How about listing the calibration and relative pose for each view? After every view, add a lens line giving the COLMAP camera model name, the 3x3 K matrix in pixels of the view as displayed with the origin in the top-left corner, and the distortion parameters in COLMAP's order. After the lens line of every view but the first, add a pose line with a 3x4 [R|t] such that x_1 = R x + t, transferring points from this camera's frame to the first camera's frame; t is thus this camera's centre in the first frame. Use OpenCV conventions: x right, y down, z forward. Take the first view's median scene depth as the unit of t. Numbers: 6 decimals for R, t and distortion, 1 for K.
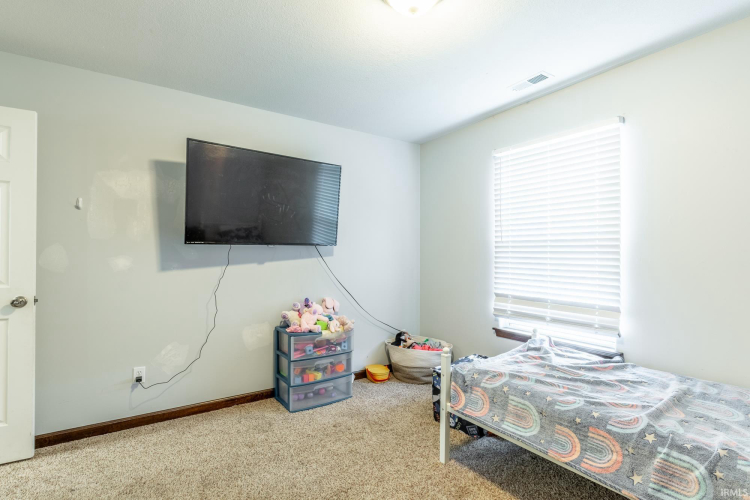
lens RADIAL K [[362.2, 0, 375.0], [0, 362.2, 250.0], [0, 0, 1]] dist [0.002913, 0.000076]
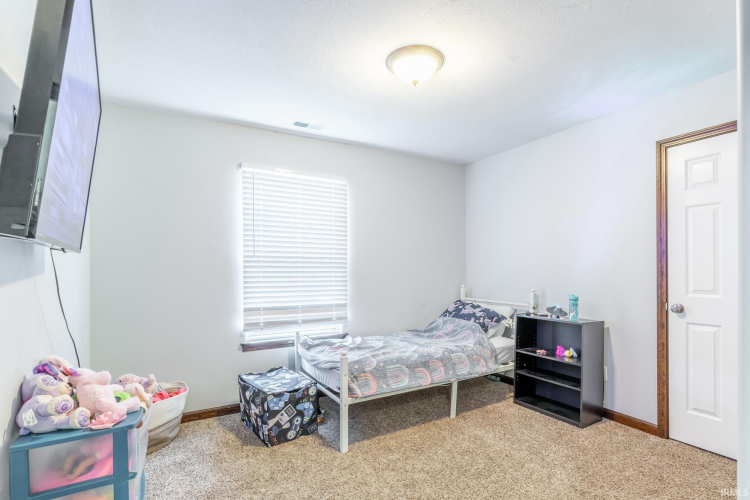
lens RADIAL K [[394.7, 0, 377.3], [0, 394.7, 267.8], [0, 0, 1]] dist [0.000476, 0.000010]
pose [[0.046477, 0.000429, 0.998919, -0.840635], [-0.007912, 0.999969, -0.000061, 0.007112], [-0.998888, -0.007900, 0.046479, 0.684554]]
